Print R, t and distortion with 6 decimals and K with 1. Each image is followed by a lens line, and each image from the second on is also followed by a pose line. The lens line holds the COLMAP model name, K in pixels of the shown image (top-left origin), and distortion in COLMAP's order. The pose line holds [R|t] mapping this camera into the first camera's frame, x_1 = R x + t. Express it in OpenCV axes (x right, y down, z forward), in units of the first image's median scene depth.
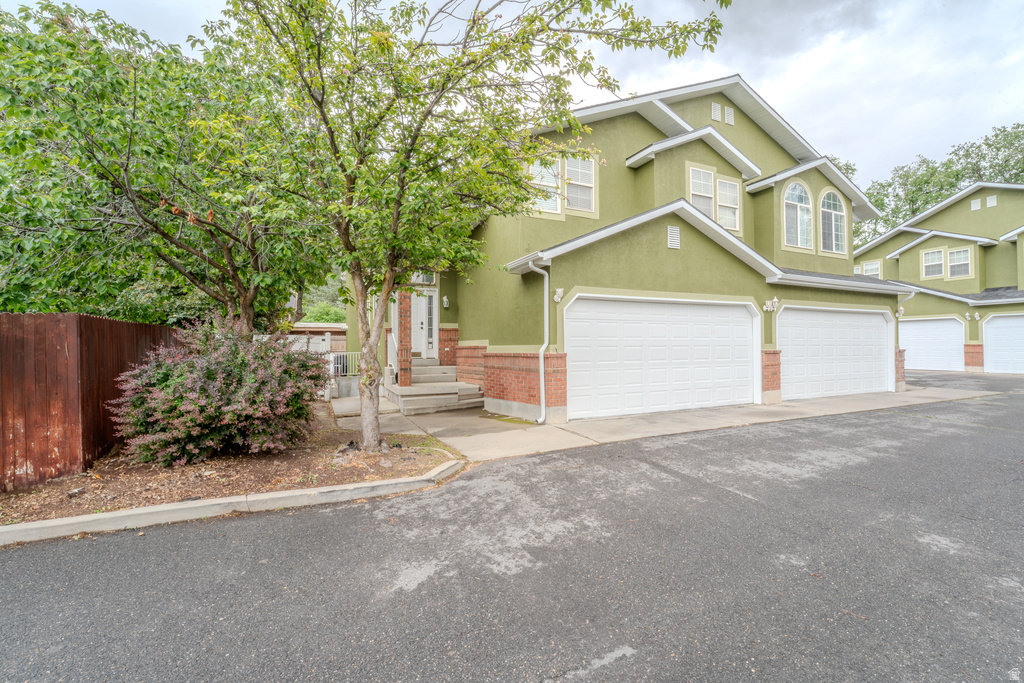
lens RADIAL K [[436.5, 0, 512.0], [0, 436.5, 341.5], [0, 0, 1]] dist [-0.021432, 0.000322]
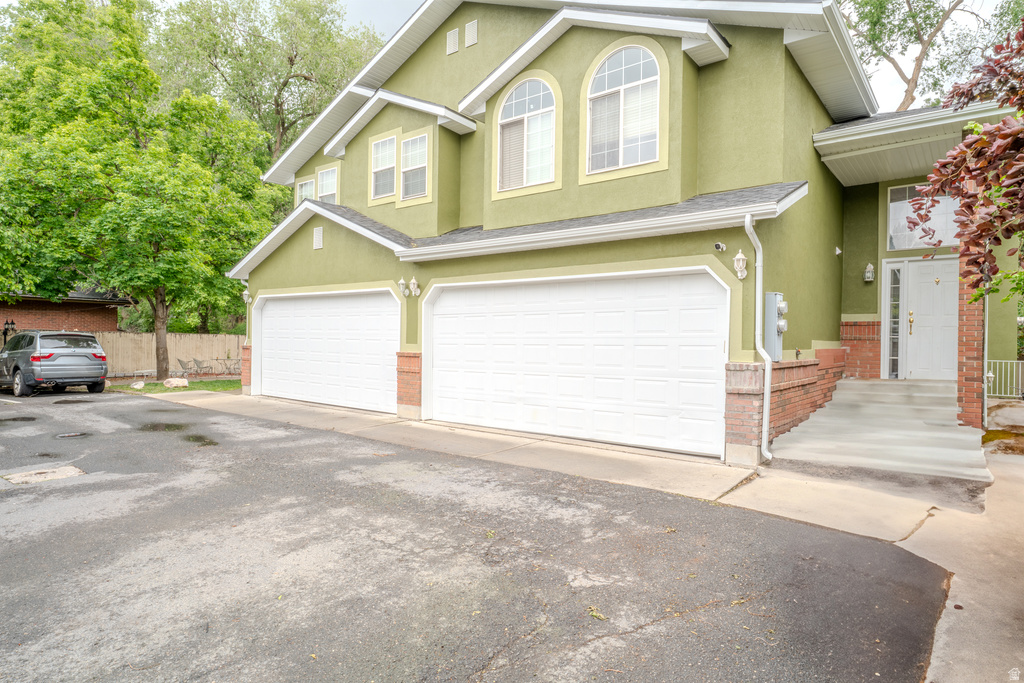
lens RADIAL K [[594.1, 0, 512.0], [0, 594.1, 341.5], [0, 0, 1]] dist [0.001511, 0.000380]
pose [[0.884740, 0.022103, 0.465561, 2.060862], [-0.027720, 0.999602, 0.005221, -0.025136], [-0.465261, -0.017525, 0.885000, 0.980436]]
